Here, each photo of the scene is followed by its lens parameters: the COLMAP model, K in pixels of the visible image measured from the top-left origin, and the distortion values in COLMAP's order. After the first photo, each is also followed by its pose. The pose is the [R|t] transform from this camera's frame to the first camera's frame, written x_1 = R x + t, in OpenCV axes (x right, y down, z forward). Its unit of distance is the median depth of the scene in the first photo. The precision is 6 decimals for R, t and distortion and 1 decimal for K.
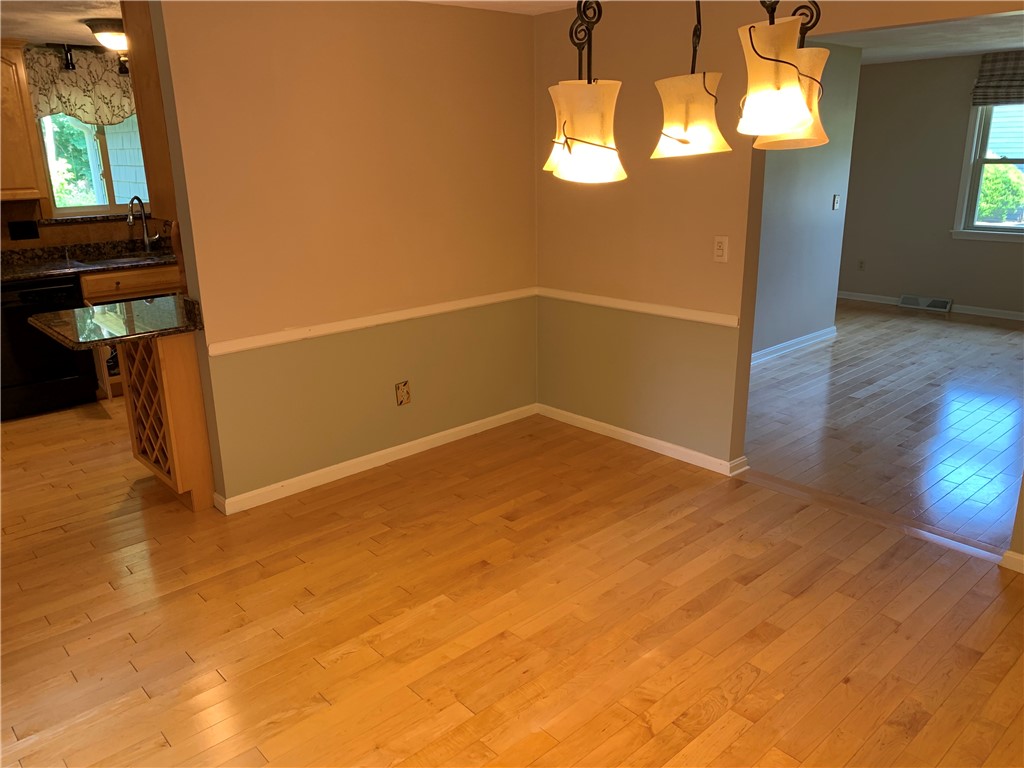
lens RADIAL K [[782.3, 0, 505.6], [0, 782.3, 385.2], [0, 0, 1]] dist [0.009038, -0.002796]
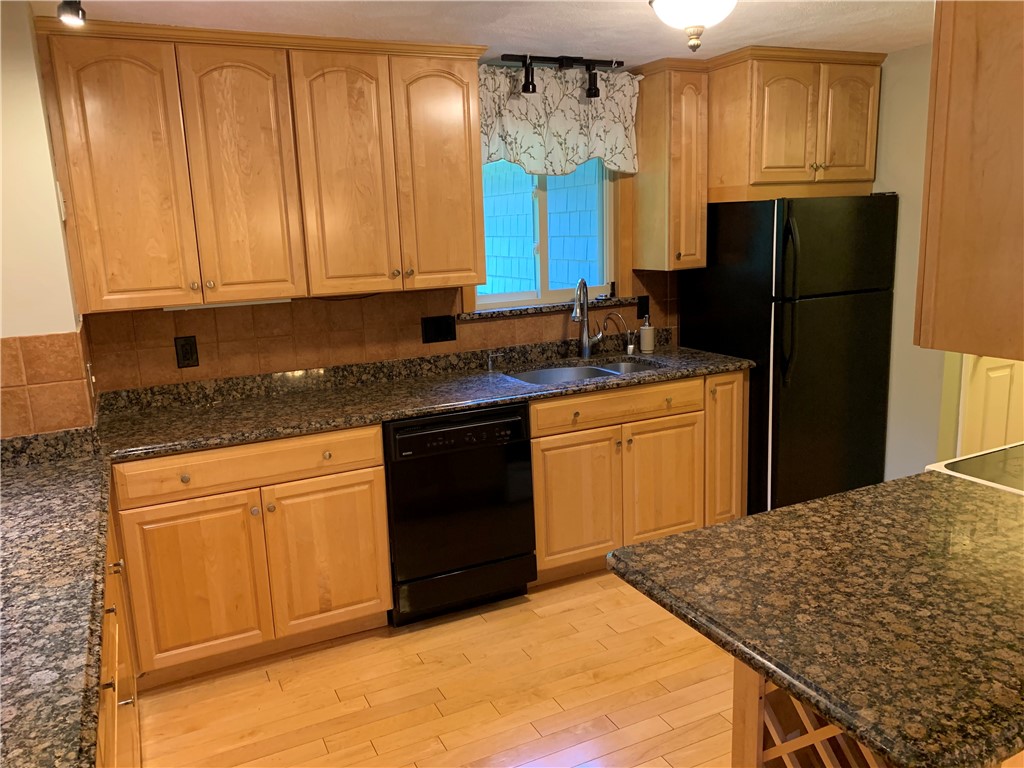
lens RADIAL K [[773.5, 0, 500.1], [0, 773.5, 394.9], [0, 0, 1]] dist [0.071396, -0.119148]
pose [[0.958891, 0.041327, -0.280751, -0.365382], [-0.061174, 0.996181, -0.062297, -0.099368], [0.277104, 0.076911, 0.957757, 0.363289]]
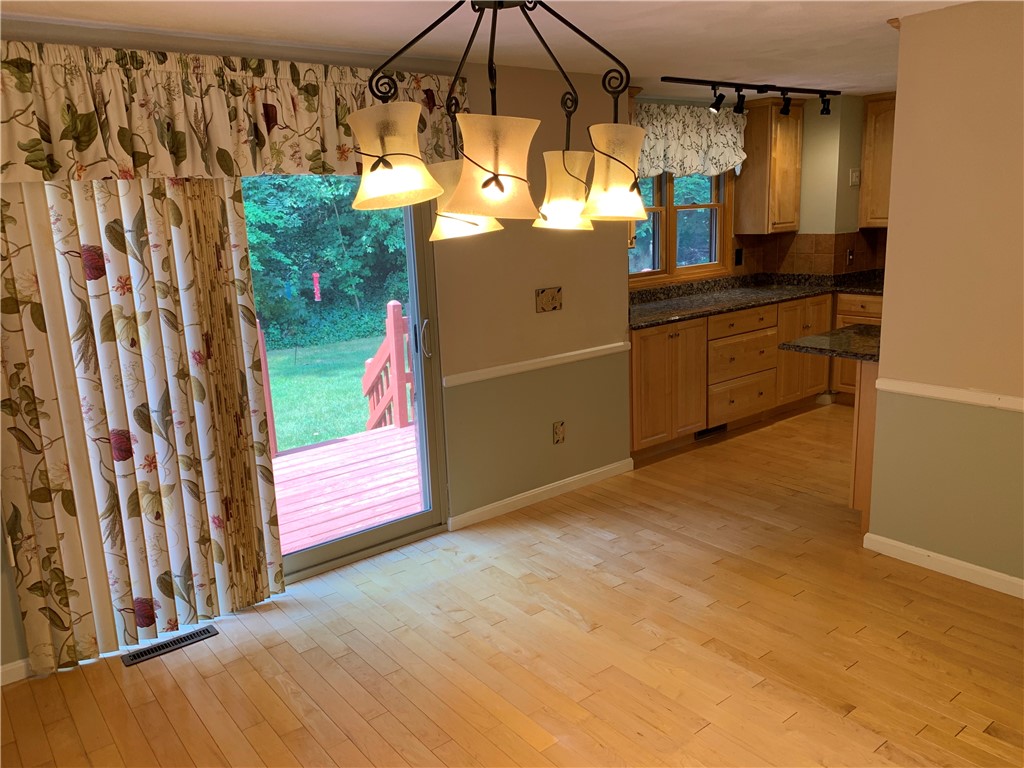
lens RADIAL K [[782.3, 0, 505.6], [0, 782.3, 385.2], [0, 0, 1]] dist [0.009038, -0.002796]
pose [[-0.071491, 0.241921, -0.967659, 0.408624], [-0.247498, 0.935498, 0.252166, -0.114422], [0.966247, 0.257521, -0.007005, 0.347517]]
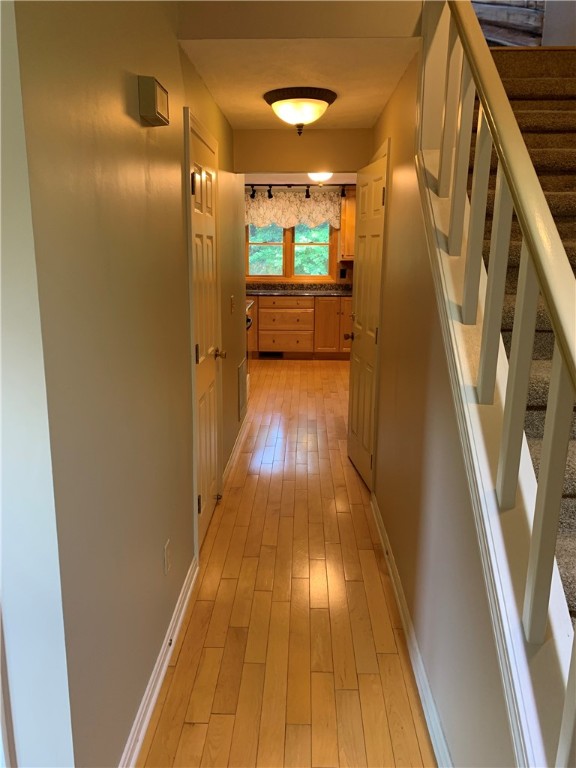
lens RADIAL K [[587.2, 0, 288.0], [0, 587.2, 384.0], [0, 0, 1]] dist [0.081008, -0.137044]
pose [[-0.692074, 0.174724, -0.700361, 0.478513], [-0.208075, 0.880786, 0.425348, -0.463243], [0.691186, 0.440100, -0.573213, 1.548517]]
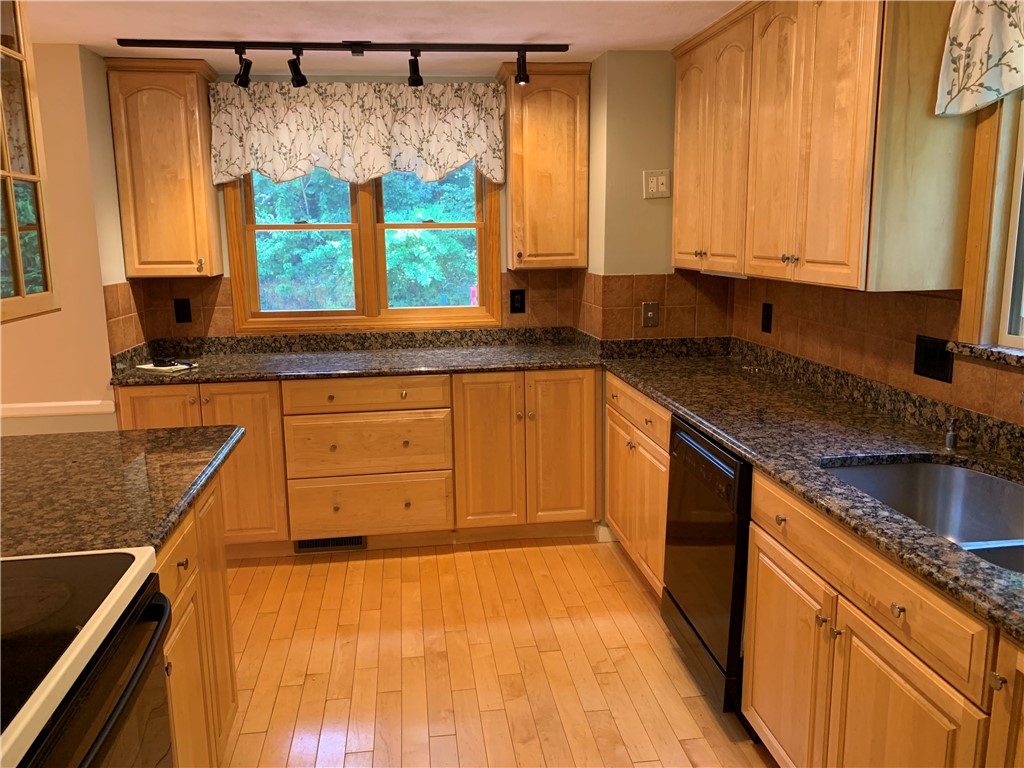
lens RADIAL K [[777.0, 0, 505.1], [0, 777.0, 374.6], [0, 0, 1]] dist [0.091593, -0.134860]
pose [[-0.568629, 0.171565, -0.804504, -0.120749], [-0.217021, 0.912069, 0.347895, -0.288009], [0.793450, 0.372418, -0.481396, 1.017383]]
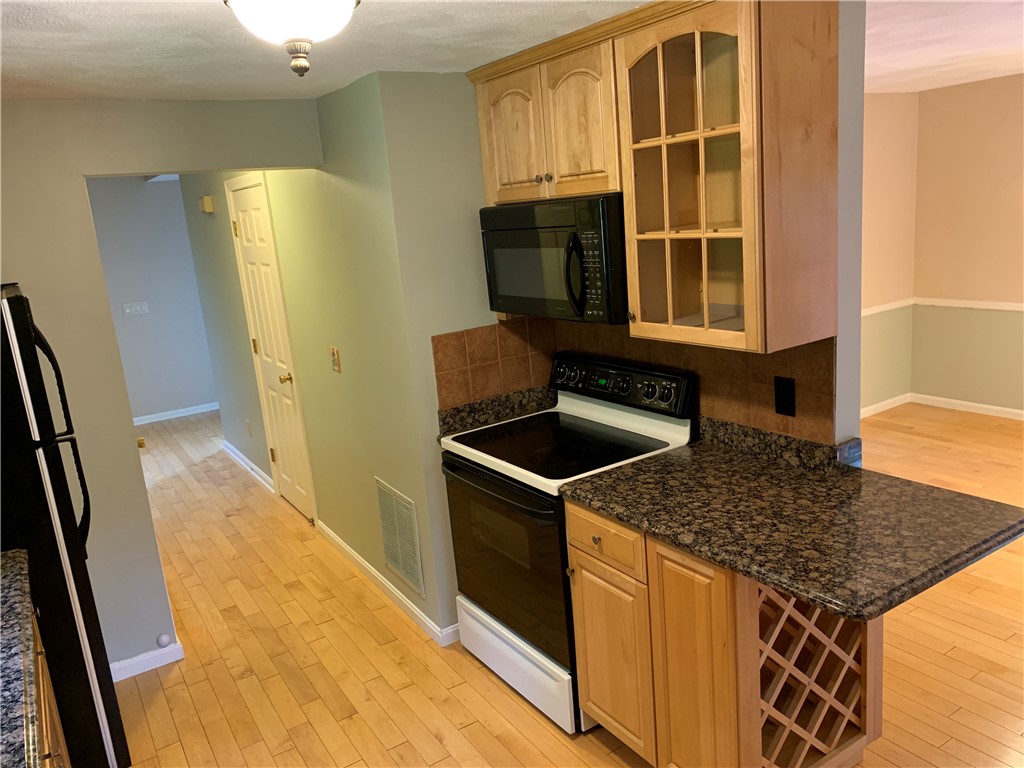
lens RADIAL K [[782.3, 0, 505.6], [0, 782.3, 385.2], [0, 0, 1]] dist [0.009038, -0.002796]
pose [[0.165652, -0.220213, 0.961283, -0.701121], [0.365512, 0.919038, 0.147549, -0.232802], [-0.915948, 0.326919, 0.232731, 0.698901]]
